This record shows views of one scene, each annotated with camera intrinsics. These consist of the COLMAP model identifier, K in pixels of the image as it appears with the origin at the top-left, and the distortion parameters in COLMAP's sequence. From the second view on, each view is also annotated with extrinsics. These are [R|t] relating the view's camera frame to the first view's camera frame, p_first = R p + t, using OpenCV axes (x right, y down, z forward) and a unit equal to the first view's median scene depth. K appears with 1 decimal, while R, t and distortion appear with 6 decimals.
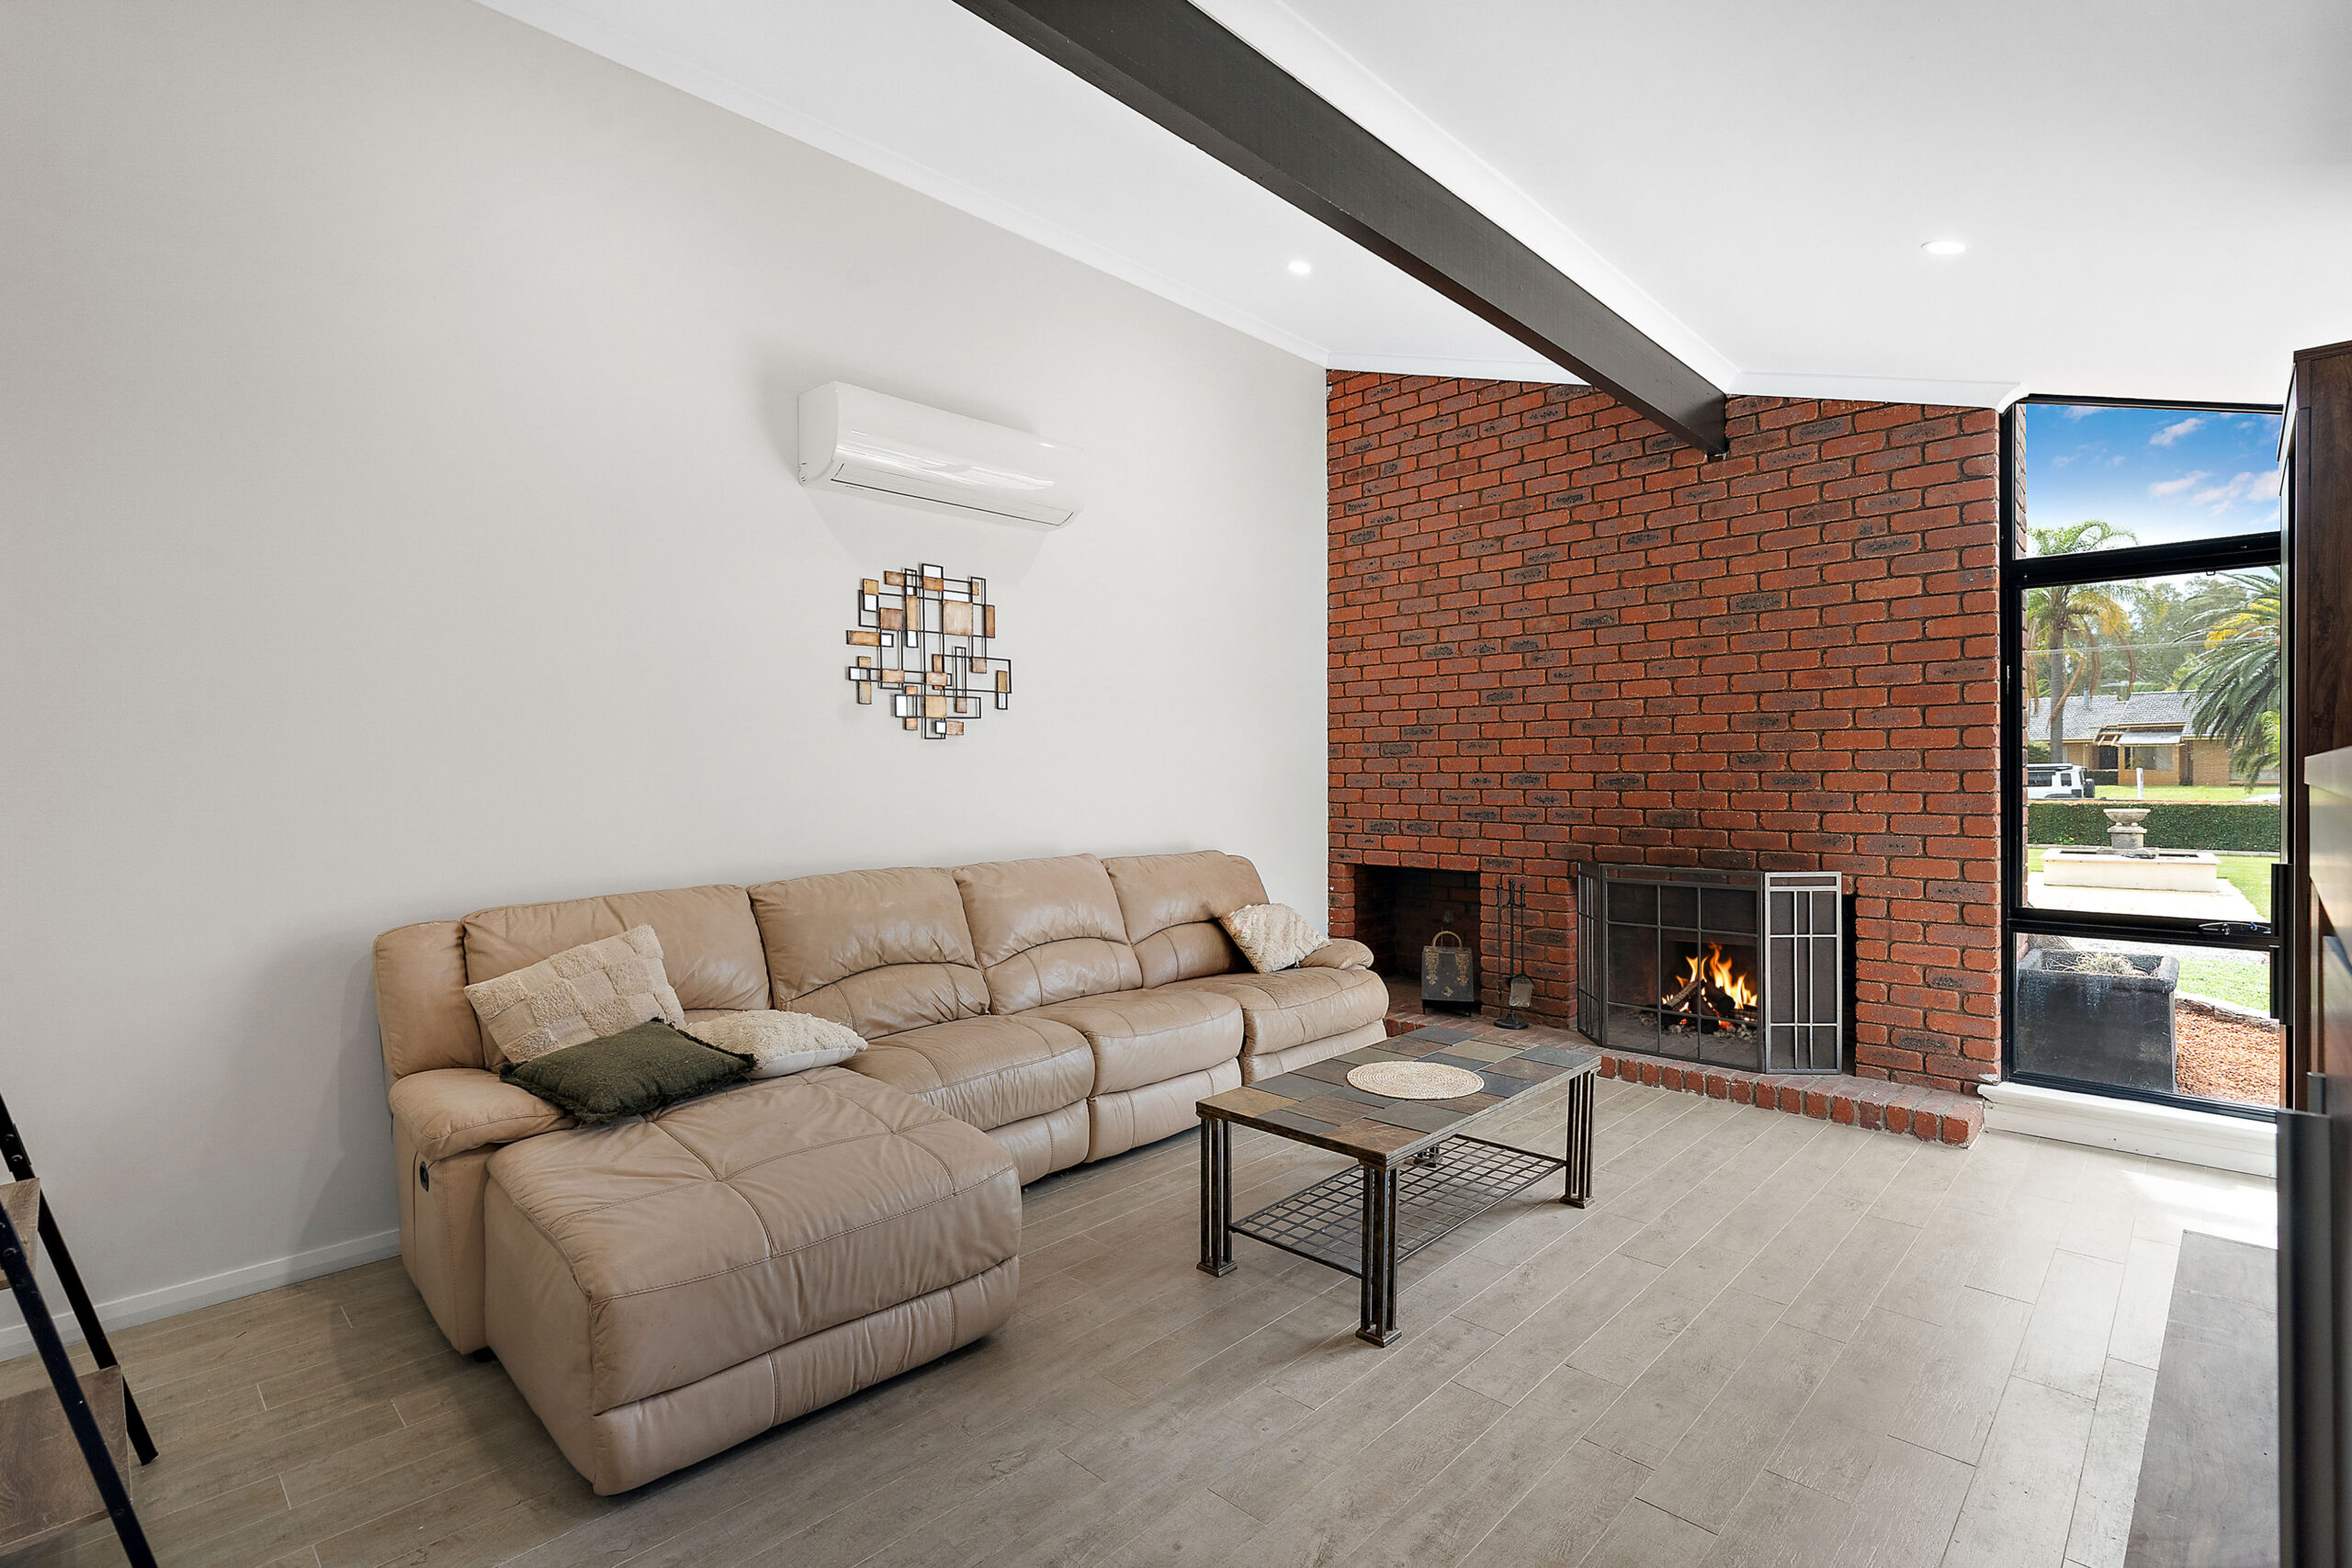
lens RADIAL K [[1092.8, 0, 1164.0], [0, 1092.8, 784.7], [0, 0, 1]] dist [0.000903, -0.000409]
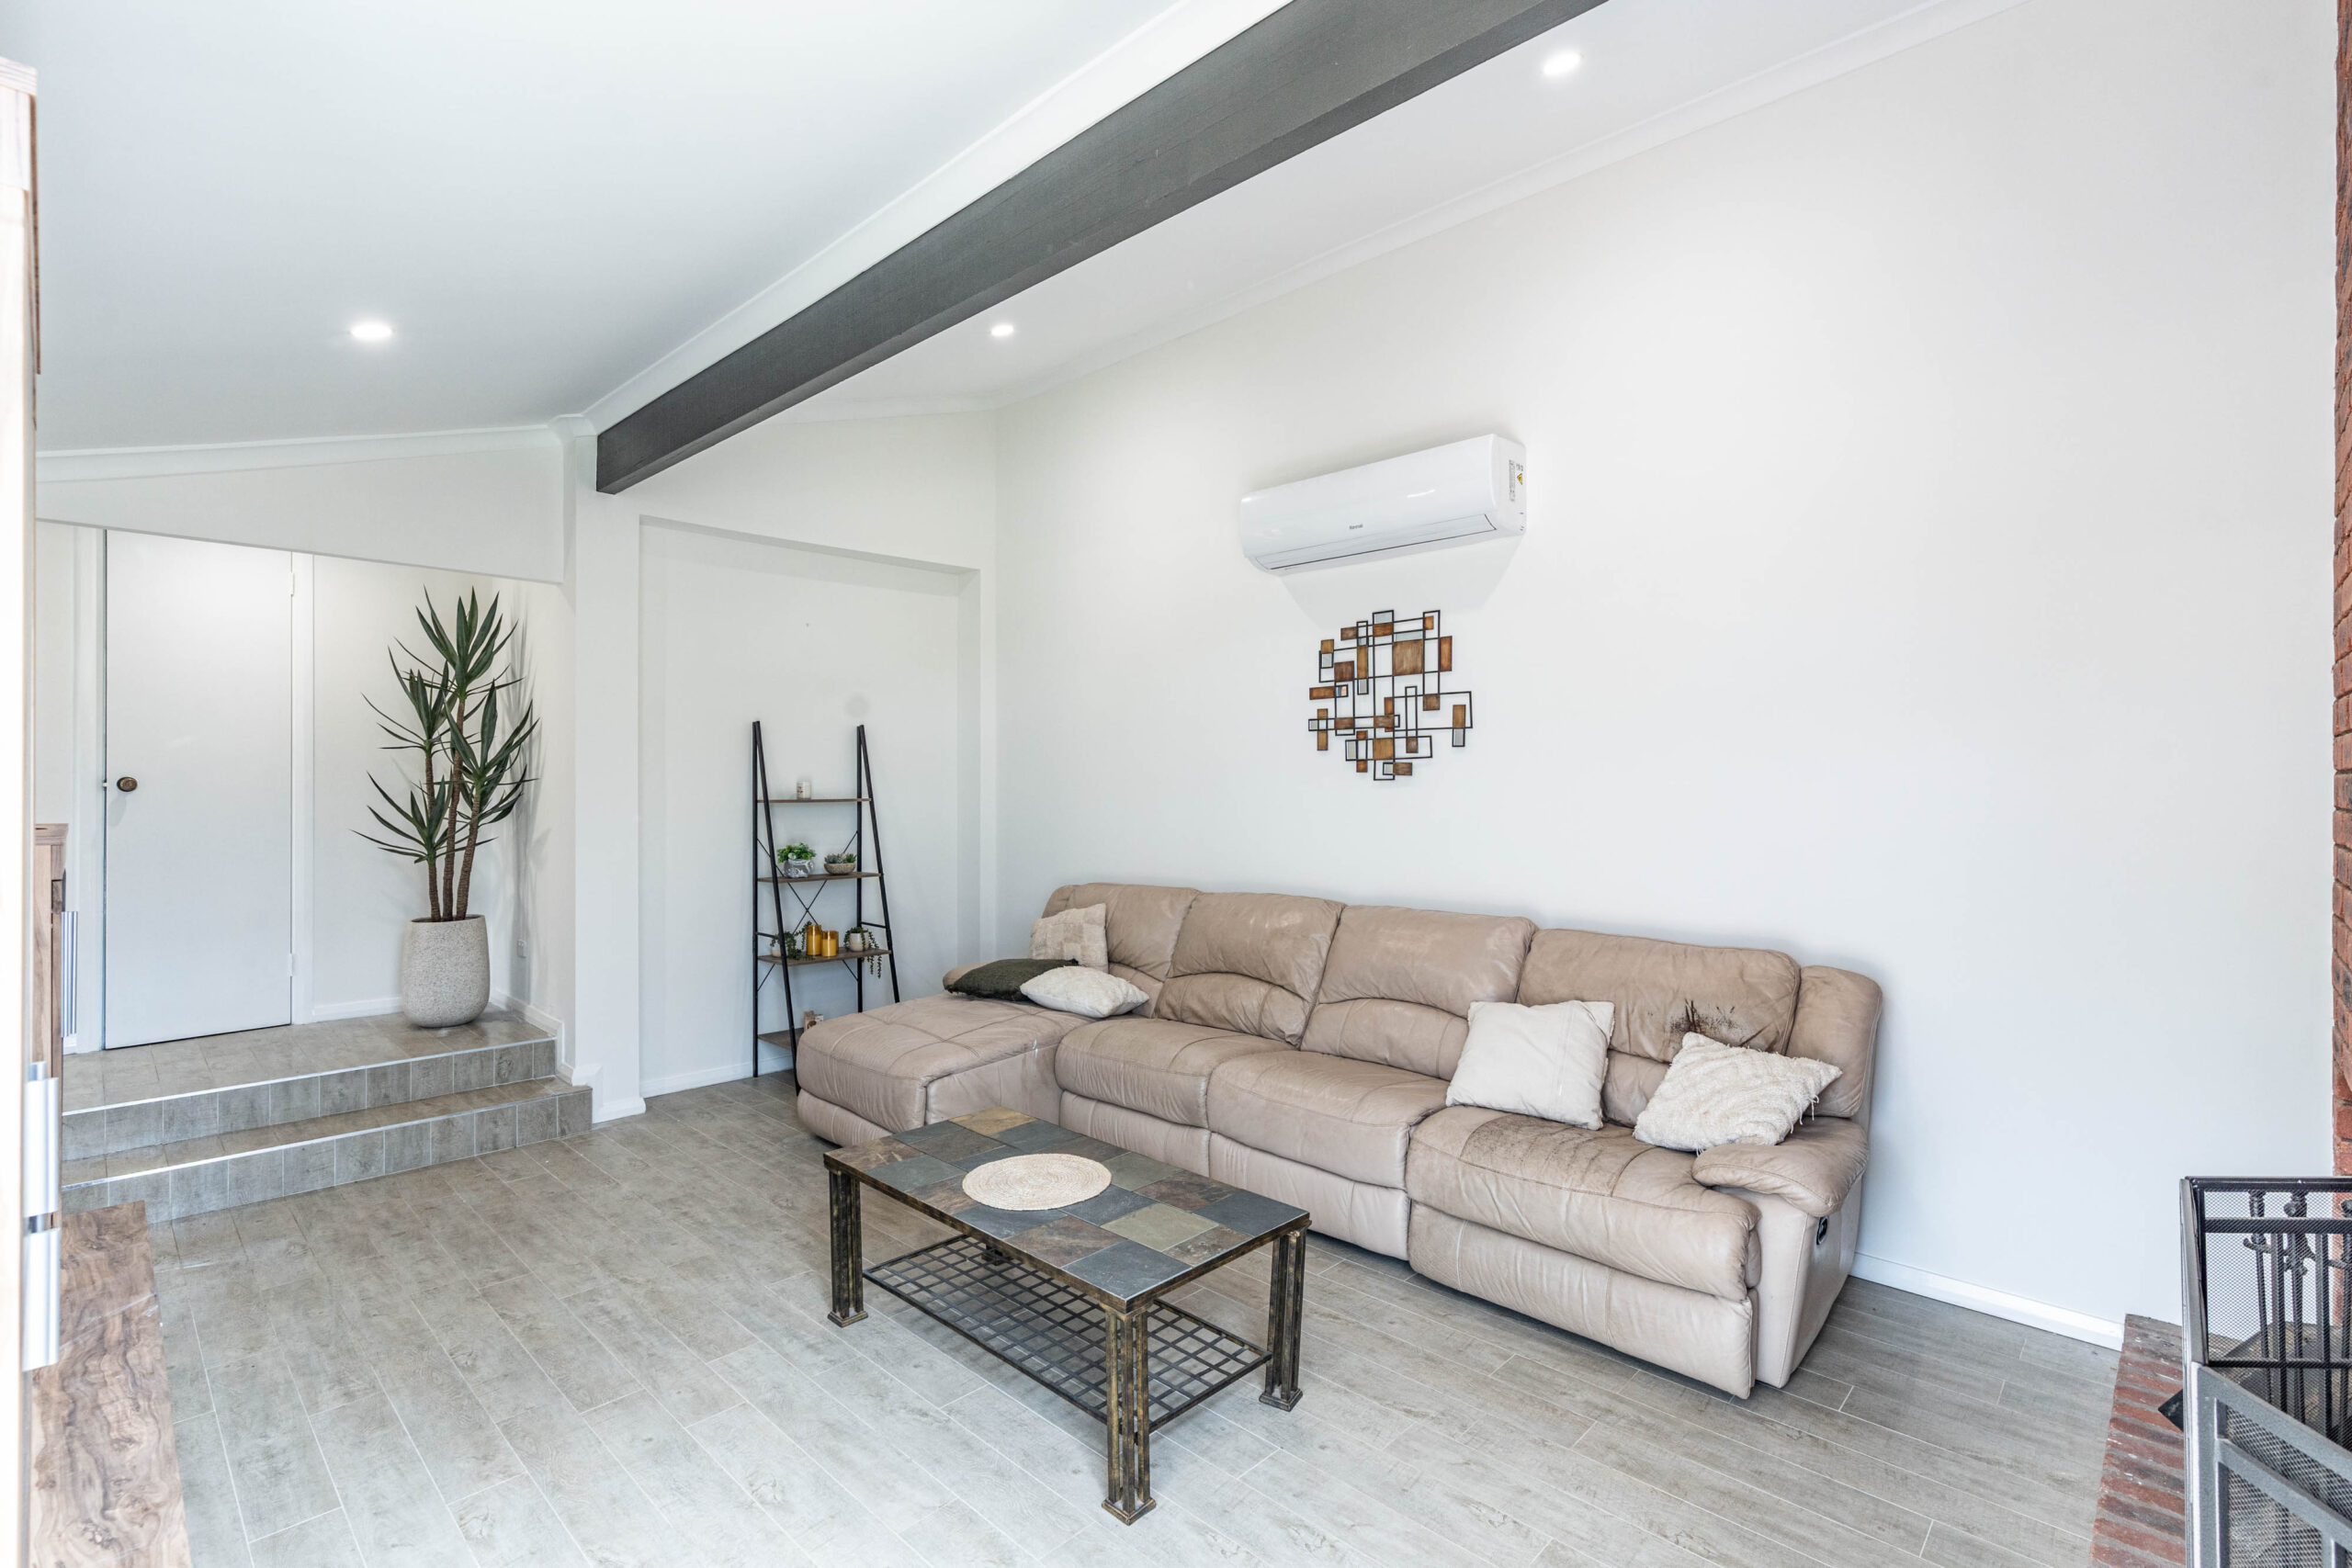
lens RADIAL K [[1071.4, 0, 1180.6], [0, 1071.4, 785.3], [0, 0, 1]] dist [-0.000027, 0.000383]
pose [[0.014340, 0.011445, -0.999832, 0.754556], [-0.014498, 0.999832, 0.011237, -0.043272], [0.999792, 0.014334, 0.014504, 0.754347]]
